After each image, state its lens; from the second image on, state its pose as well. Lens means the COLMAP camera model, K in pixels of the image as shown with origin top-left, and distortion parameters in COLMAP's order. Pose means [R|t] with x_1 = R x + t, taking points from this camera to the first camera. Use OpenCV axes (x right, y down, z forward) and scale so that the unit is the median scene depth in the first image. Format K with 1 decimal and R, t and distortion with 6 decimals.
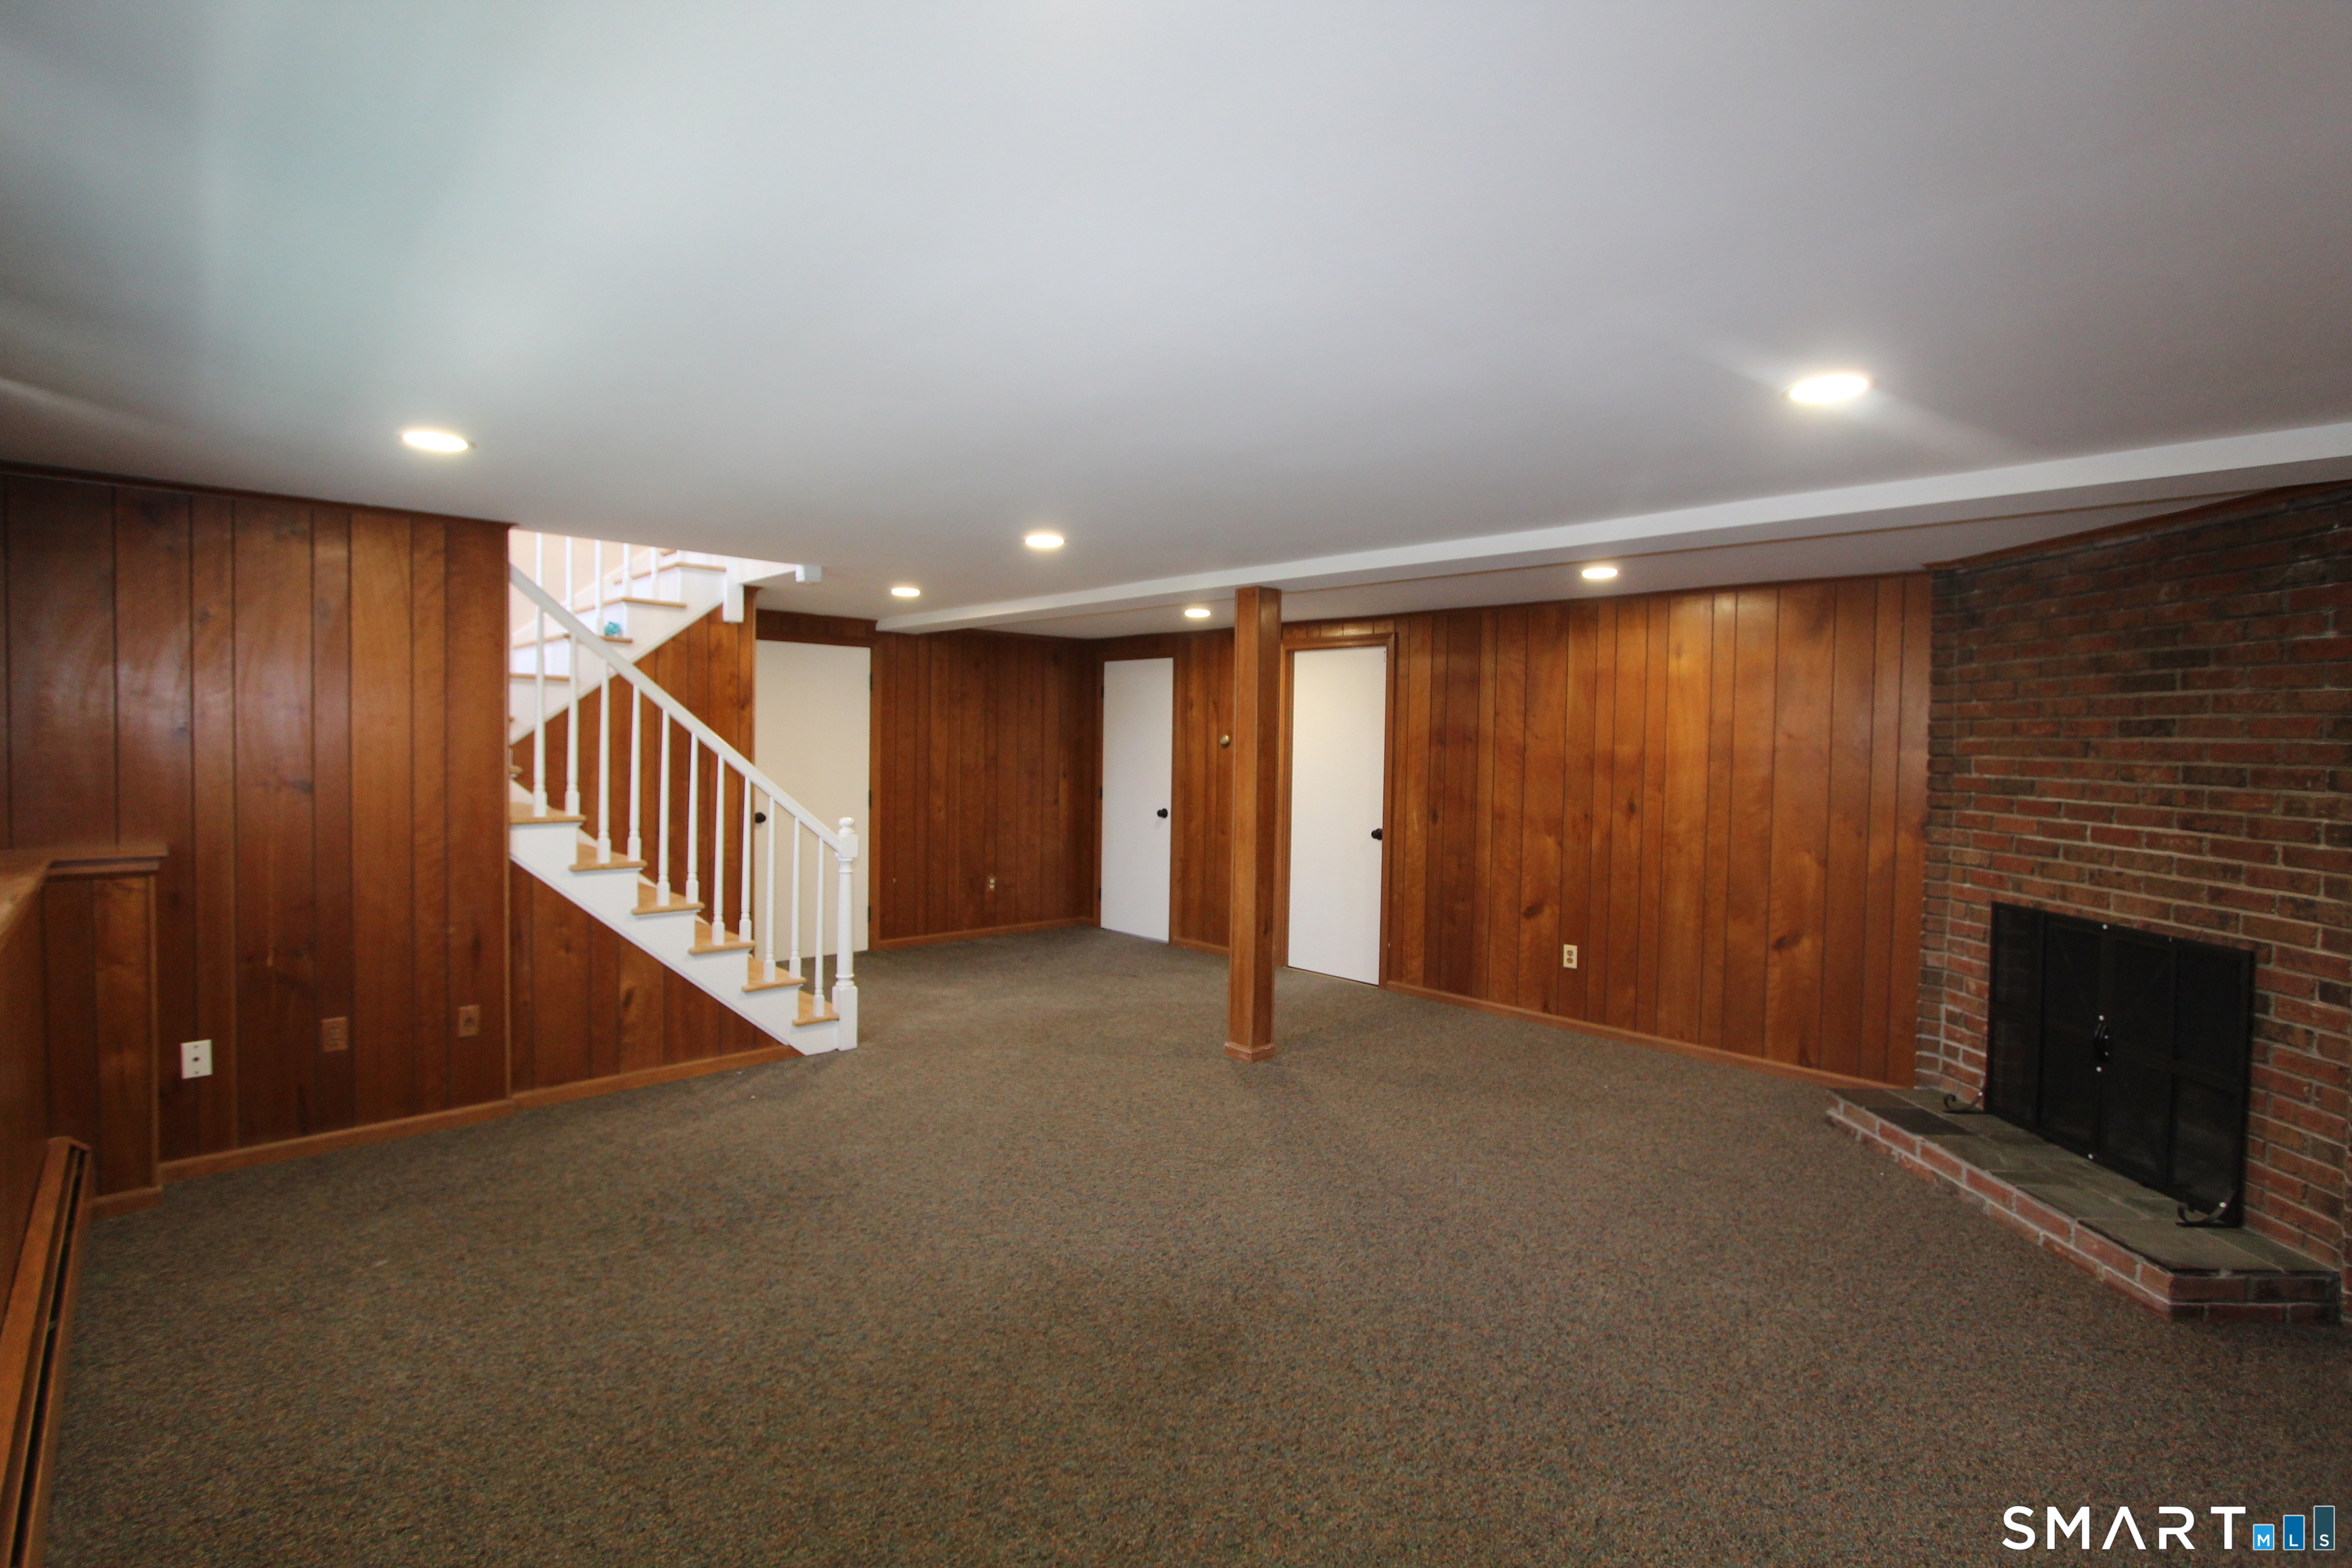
lens RADIAL K [[1082.3, 0, 1170.1], [0, 1082.3, 766.8], [0, 0, 1]] dist [-0.021112, 0.000685]
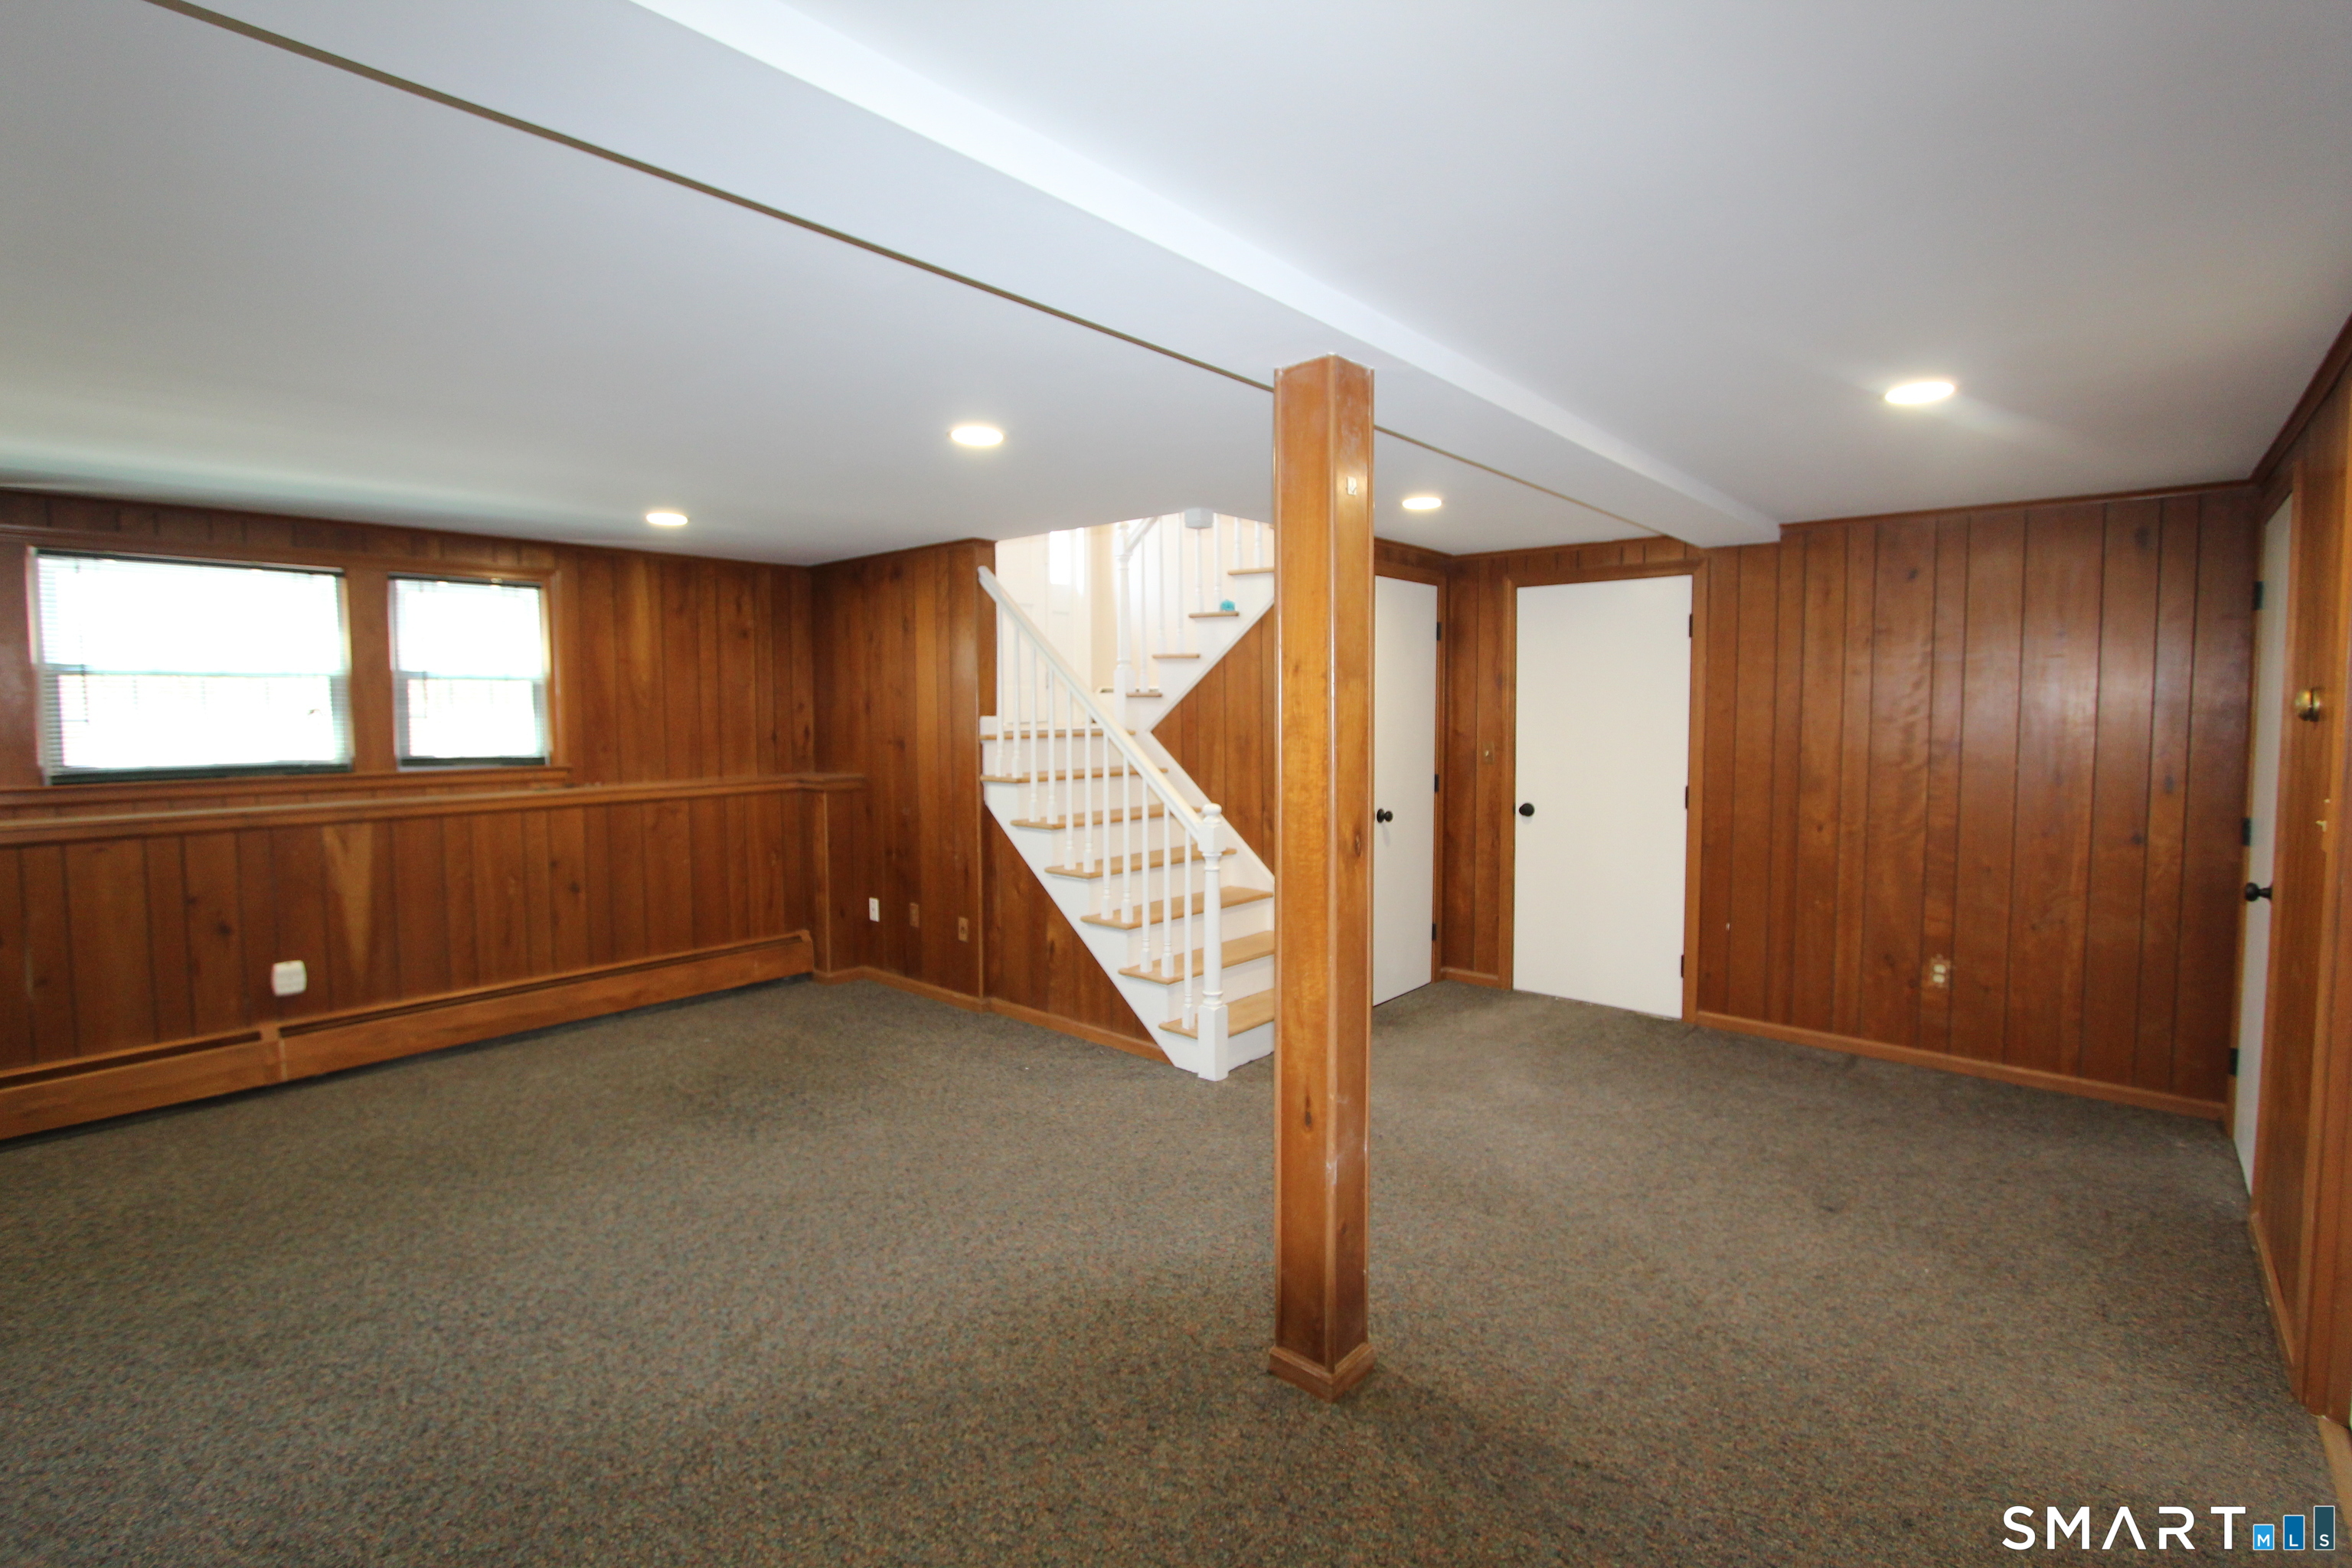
lens RADIAL K [[1082.3, 0, 1170.1], [0, 1082.3, 777.3], [0, 0, 1]] dist [-0.021112, 0.000685]
pose [[0.095096, 0.051303, -0.994145, 0.712426], [-0.023289, 0.998512, 0.049300, -0.018396], [0.995196, 0.018464, 0.096149, 1.207927]]
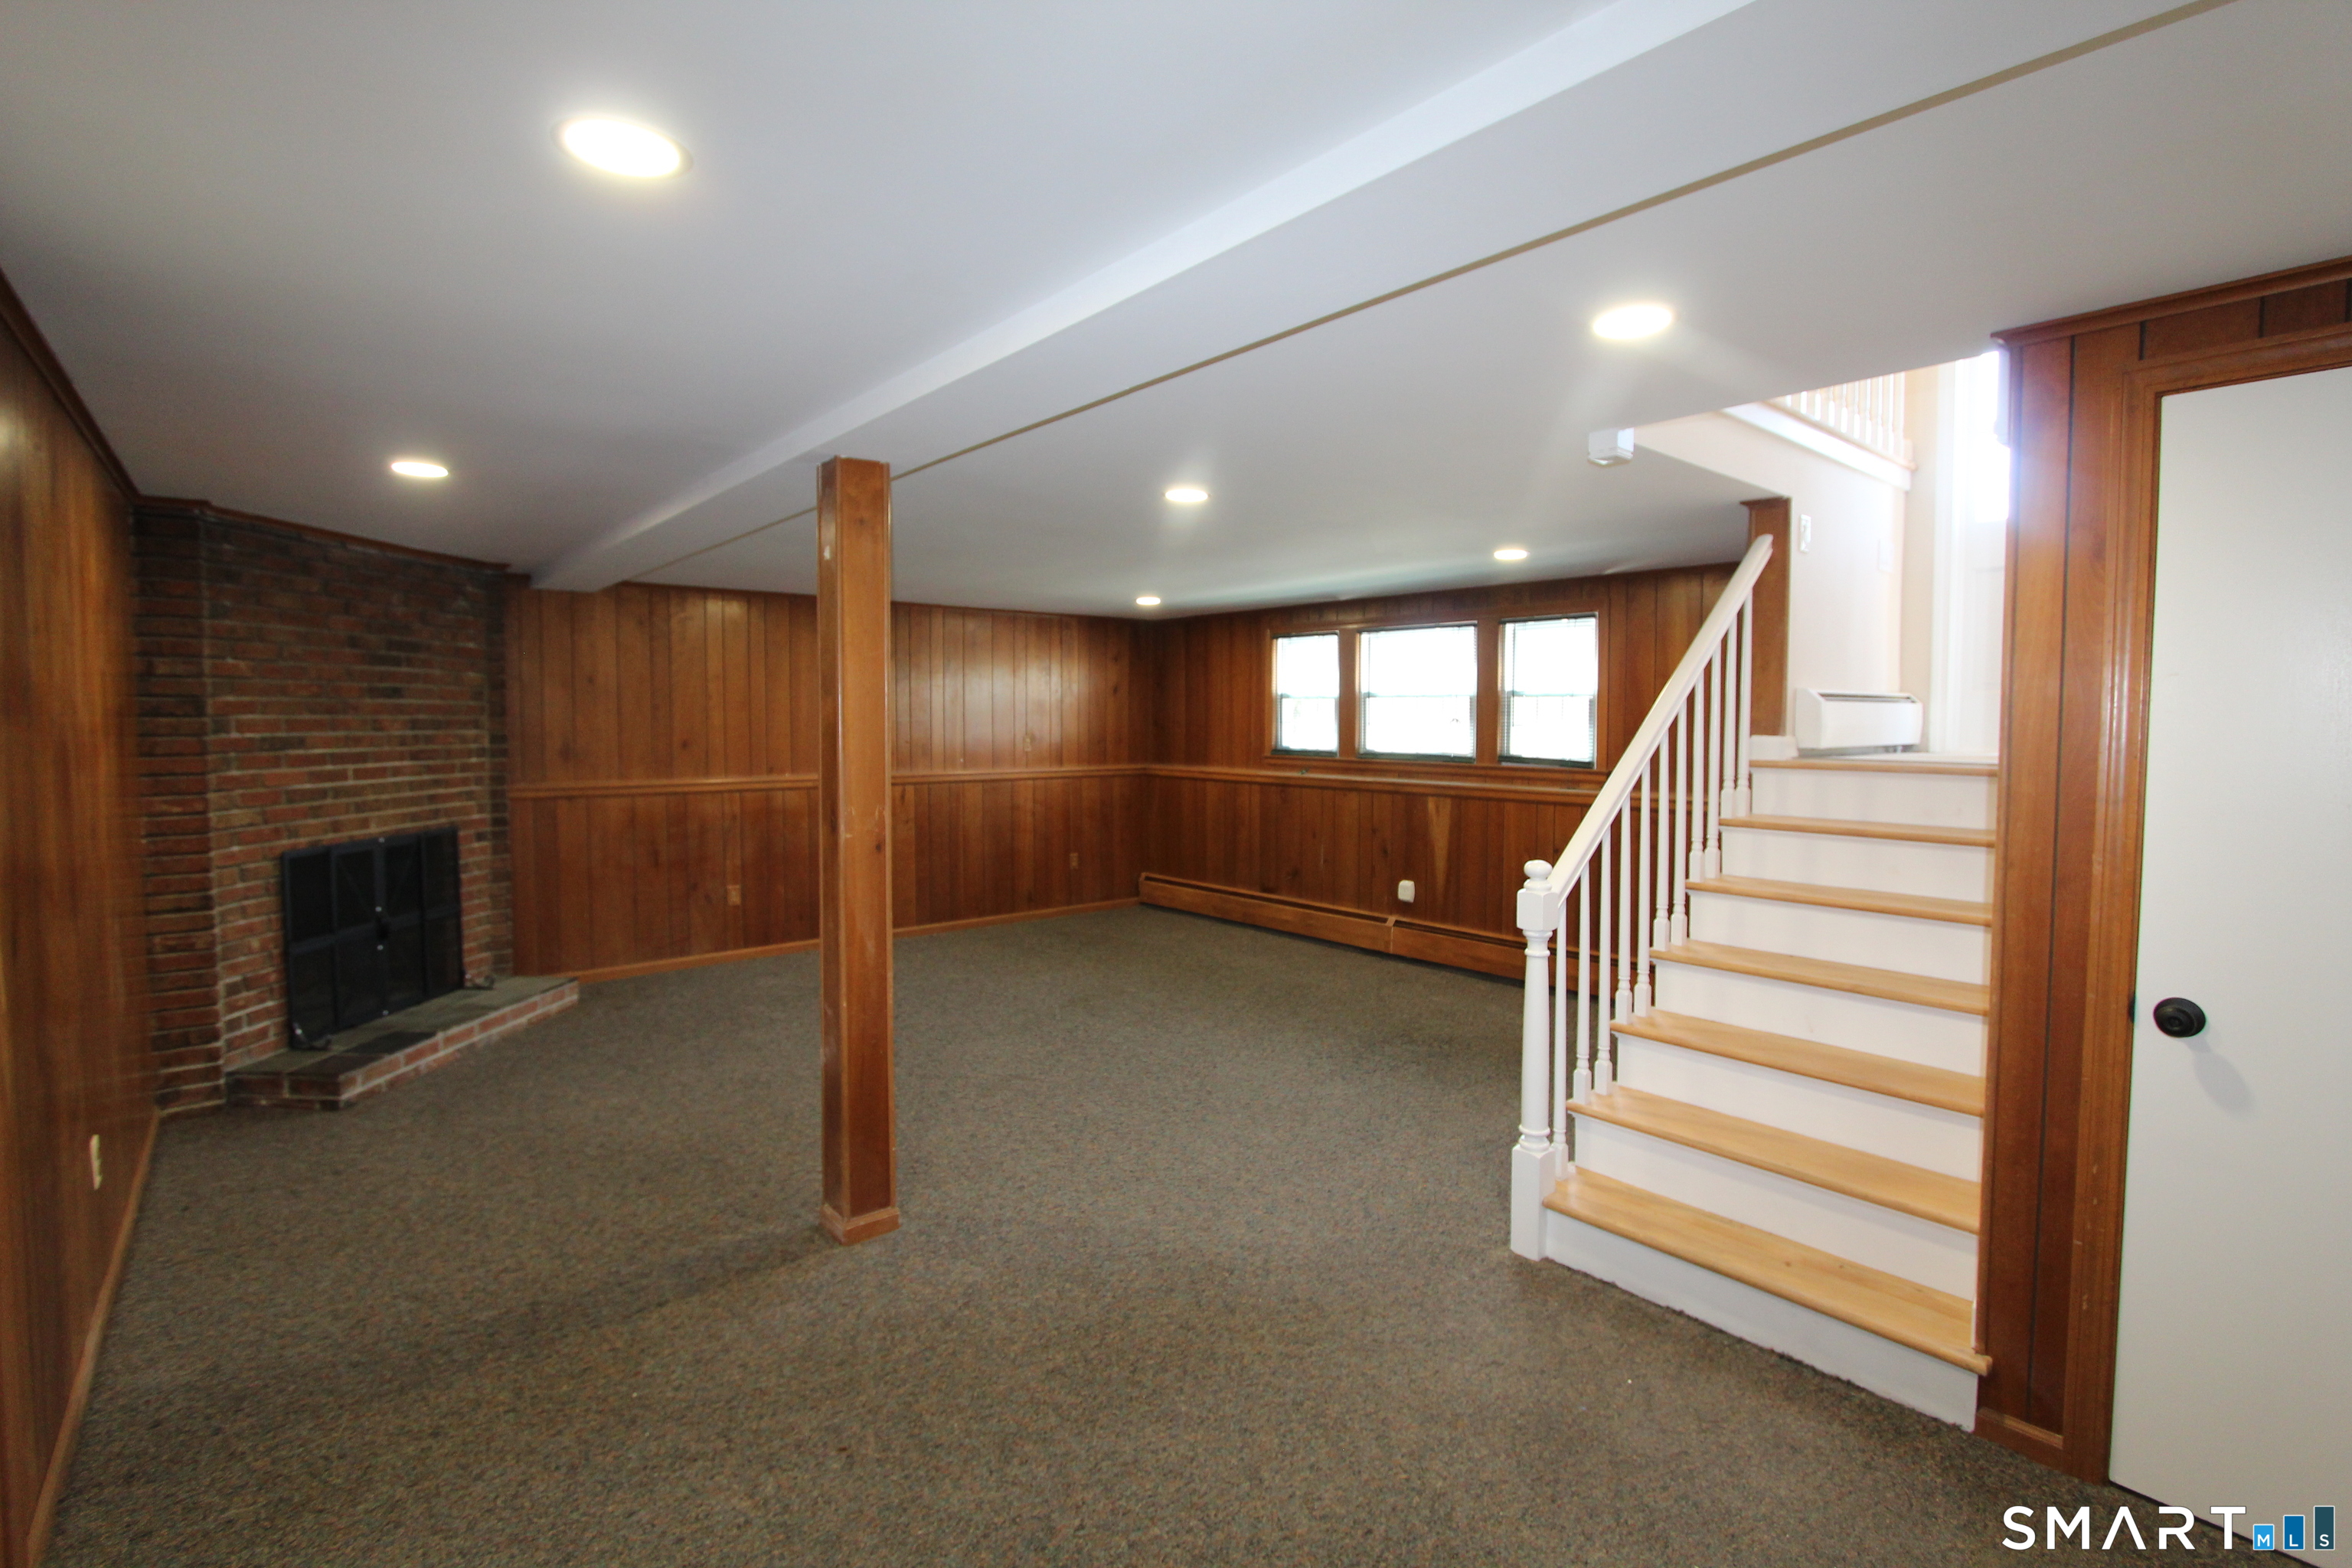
lens RADIAL K [[1082.3, 0, 1171.9], [0, 1082.3, 781.2], [0, 0, 1]] dist [-0.021112, 0.000685]
pose [[-0.998208, -0.023516, 0.055025, -0.180022], [-0.018574, 0.995888, 0.088673, -0.058778], [-0.056884, 0.087492, -0.994540, 2.153745]]
